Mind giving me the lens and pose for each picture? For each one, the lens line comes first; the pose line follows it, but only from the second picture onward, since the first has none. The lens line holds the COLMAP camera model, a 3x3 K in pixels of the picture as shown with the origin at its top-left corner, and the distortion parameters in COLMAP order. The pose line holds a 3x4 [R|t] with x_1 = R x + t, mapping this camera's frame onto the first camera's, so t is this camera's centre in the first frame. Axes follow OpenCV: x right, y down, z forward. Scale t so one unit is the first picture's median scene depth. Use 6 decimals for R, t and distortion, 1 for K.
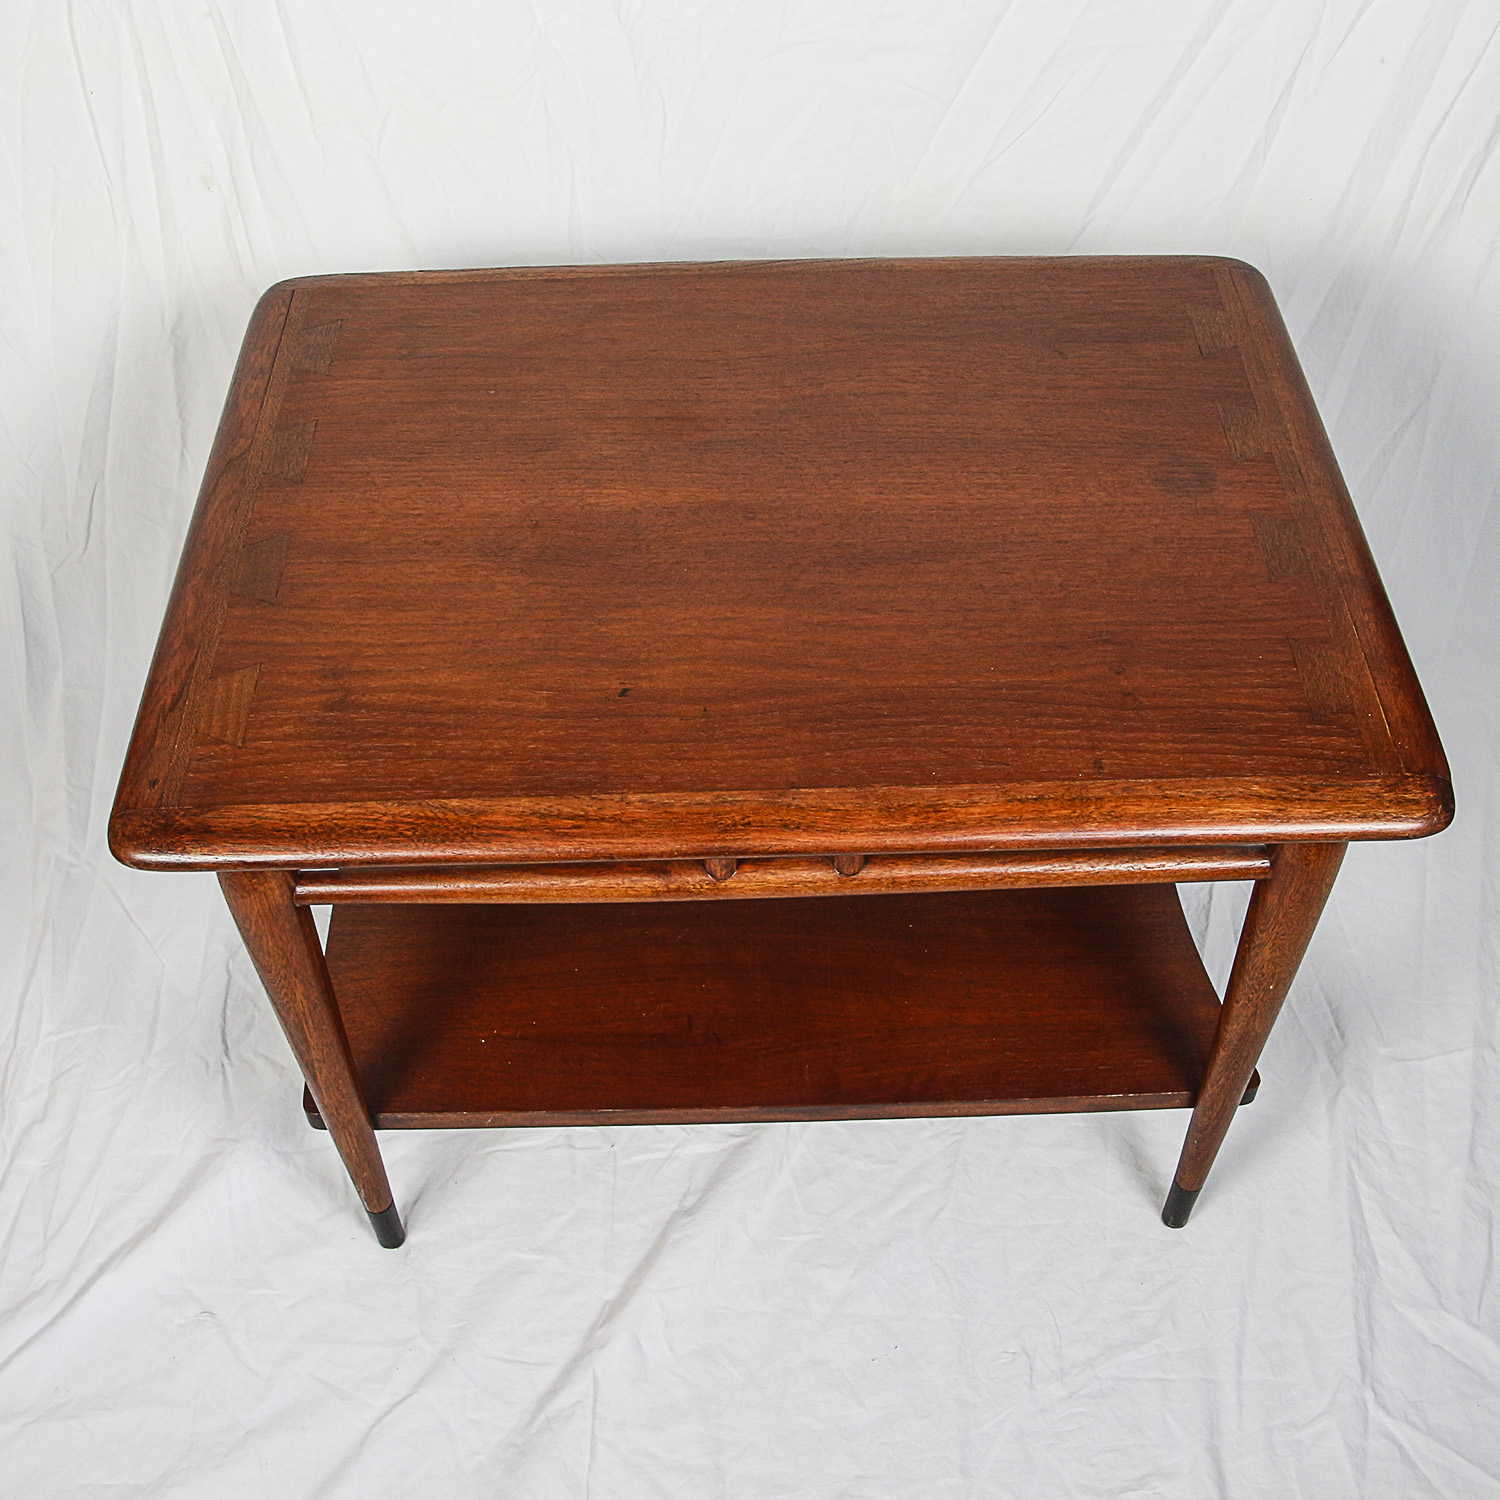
lens RADIAL K [[1746.3, 0, 746.7], [0, 1746.3, 752.8], [0, 0, 1]] dist [-0.147505, 0.000000]
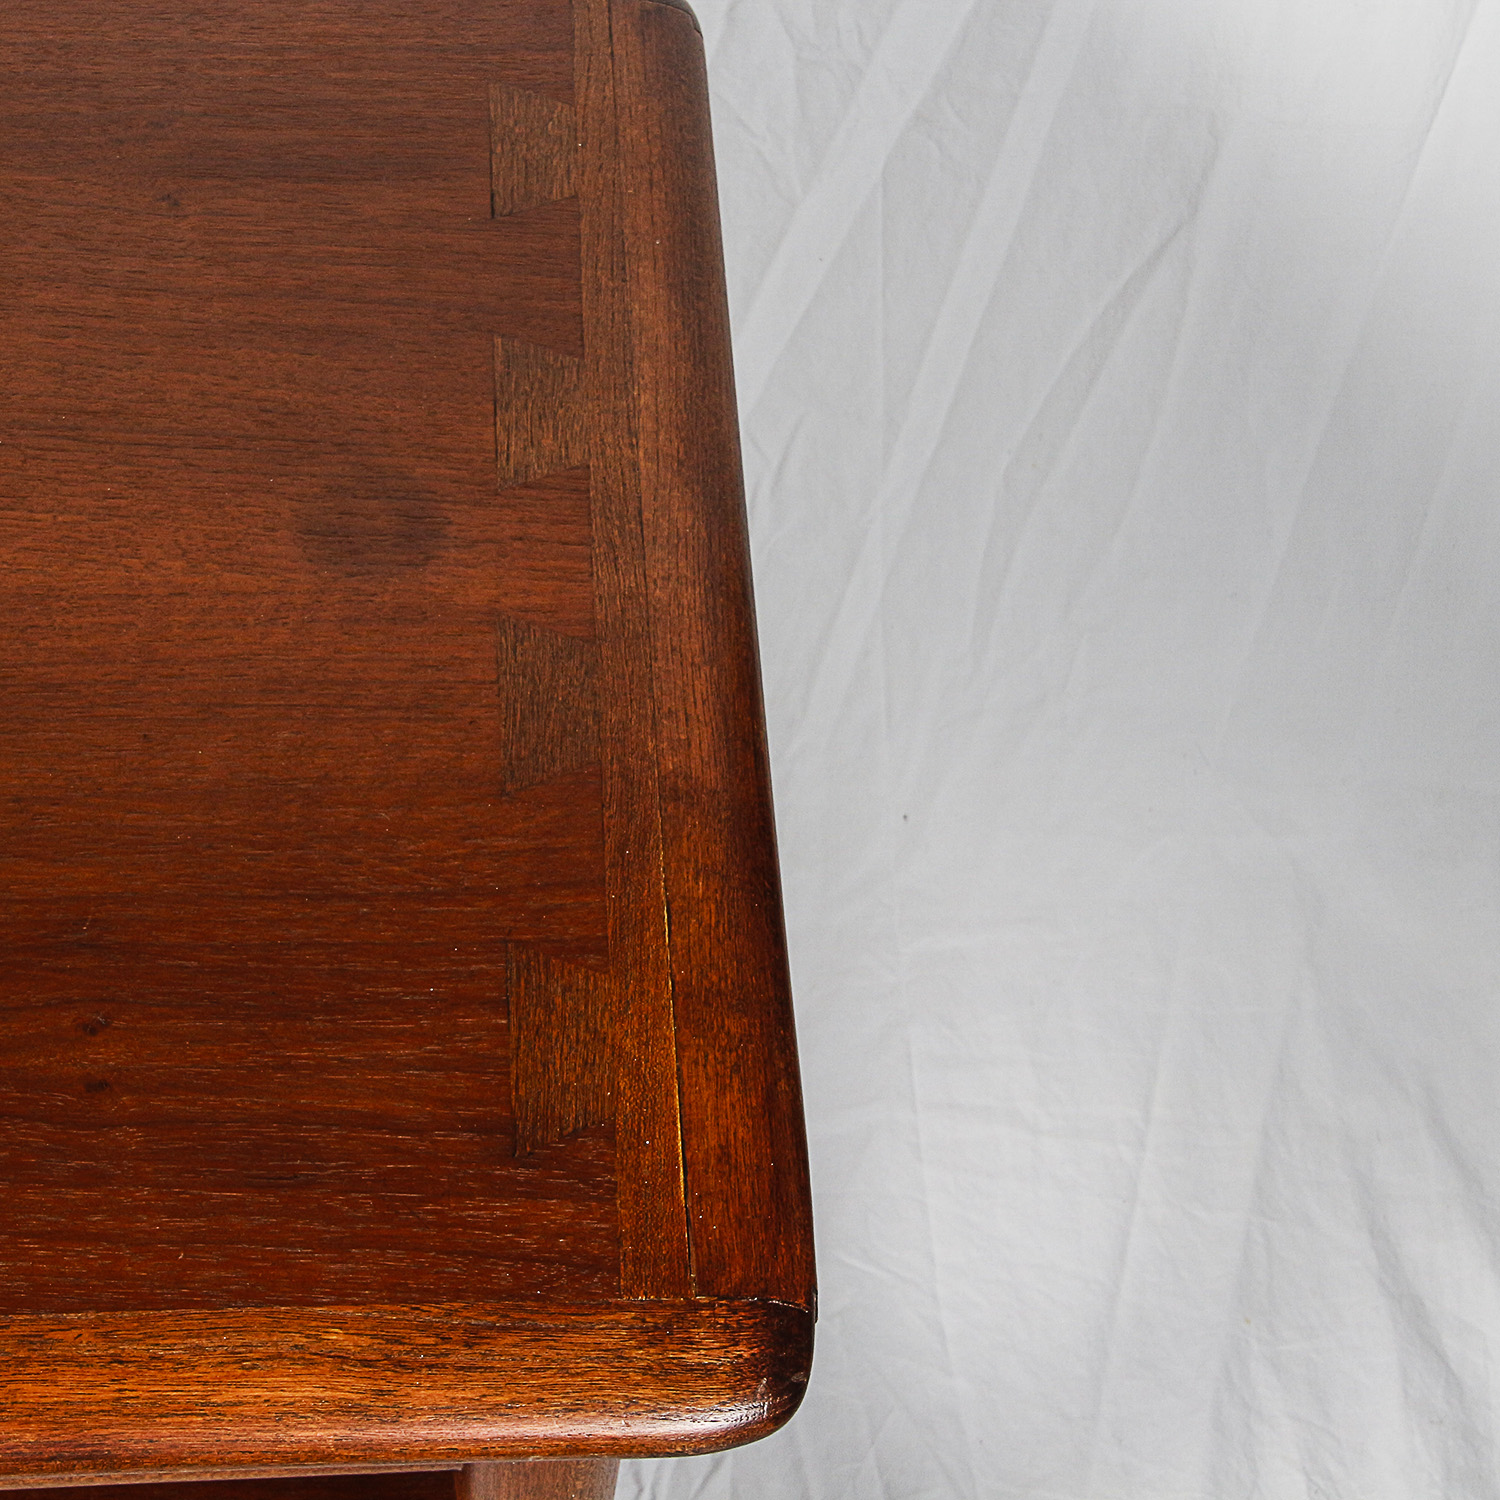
lens RADIAL K [[3138.7, 0, 747.9], [0, 3138.7, 746.2], [0, 0, 1]] dist [0.096863, 0.000000]
pose [[0.994612, 0.016699, 0.102313, 0.302251], [-0.022391, 0.998249, 0.054742, -0.168656], [-0.101220, -0.056738, 0.993245, 0.191416]]
